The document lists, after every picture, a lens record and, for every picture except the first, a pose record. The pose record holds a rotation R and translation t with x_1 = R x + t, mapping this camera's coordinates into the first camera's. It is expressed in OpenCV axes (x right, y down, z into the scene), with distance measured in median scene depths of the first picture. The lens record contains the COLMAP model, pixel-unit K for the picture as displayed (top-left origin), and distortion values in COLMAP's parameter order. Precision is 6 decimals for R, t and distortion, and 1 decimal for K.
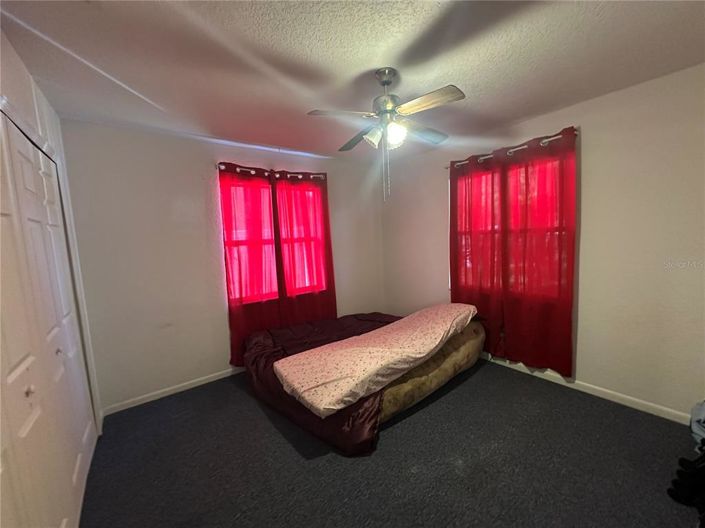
lens RADIAL K [[280.5, 0, 352.5], [0, 280.5, 264.0], [0, 0, 1]] dist [-0.001711, 0.000528]
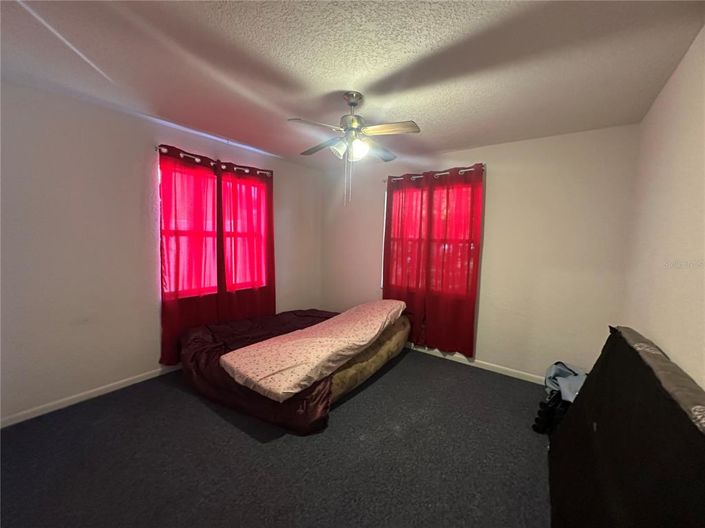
lens RADIAL K [[280.5, 0, 352.5], [0, 280.5, 264.0], [0, 0, 1]] dist [-0.001711, 0.000528]
pose [[0.958957, 0.045324, 0.279906, -0.114078], [-0.043323, 0.998972, -0.013332, 0.017906], [-0.280222, 0.000658, 0.959935, -0.070263]]
